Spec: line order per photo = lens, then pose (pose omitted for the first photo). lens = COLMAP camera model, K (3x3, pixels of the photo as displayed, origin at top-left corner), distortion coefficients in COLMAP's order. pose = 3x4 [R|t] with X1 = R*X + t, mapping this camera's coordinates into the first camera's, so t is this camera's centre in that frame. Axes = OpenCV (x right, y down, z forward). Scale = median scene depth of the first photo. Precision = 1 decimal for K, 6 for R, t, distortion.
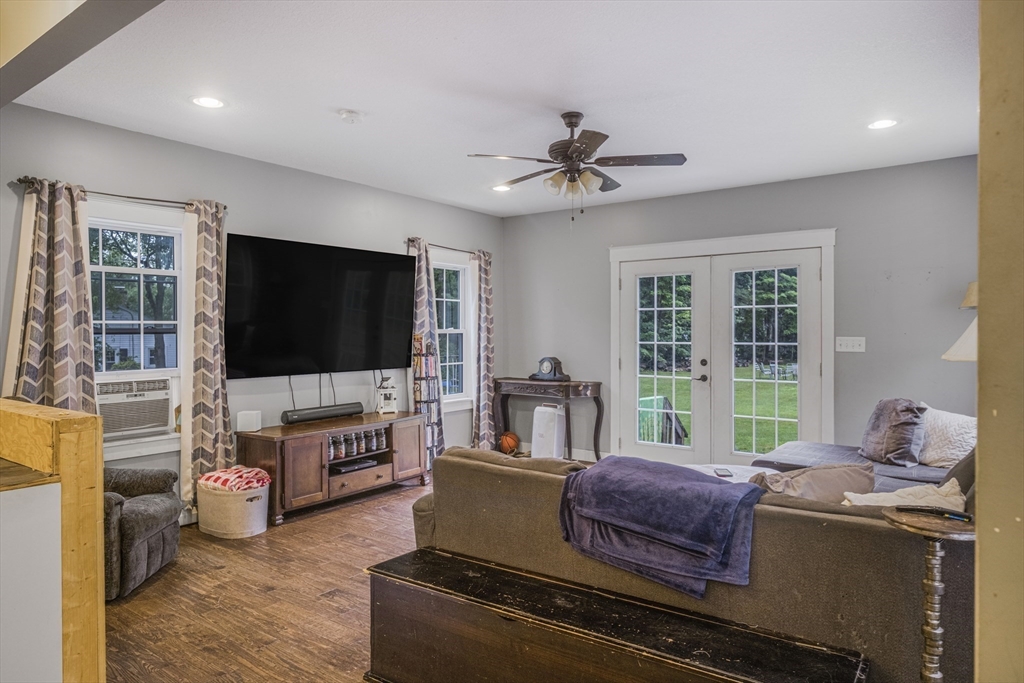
lens RADIAL K [[637.4, 0, 512.9], [0, 637.4, 339.3], [0, 0, 1]] dist [-0.020684, -0.009609]
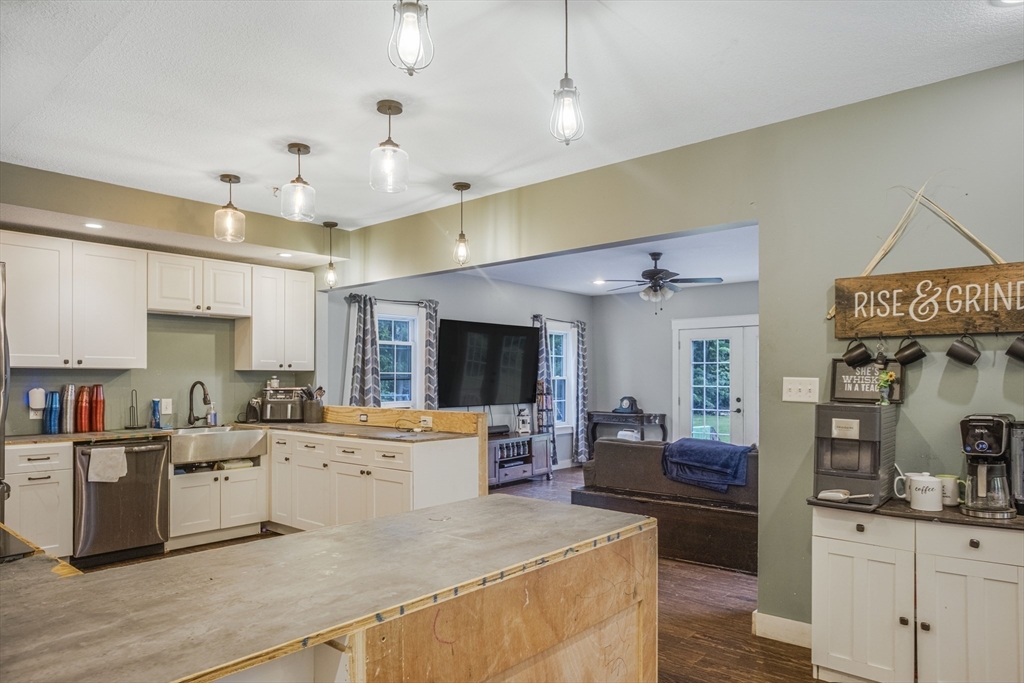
lens RADIAL K [[637.4, 0, 509.5], [0, 637.4, 378.0], [0, 0, 1]] dist [-0.020684, -0.009609]
pose [[0.997153, 0.001017, -0.075401, -0.126448], [-0.001799, 0.999945, -0.010304, 0.002362], [0.075387, 0.010410, 0.997100, -0.550317]]
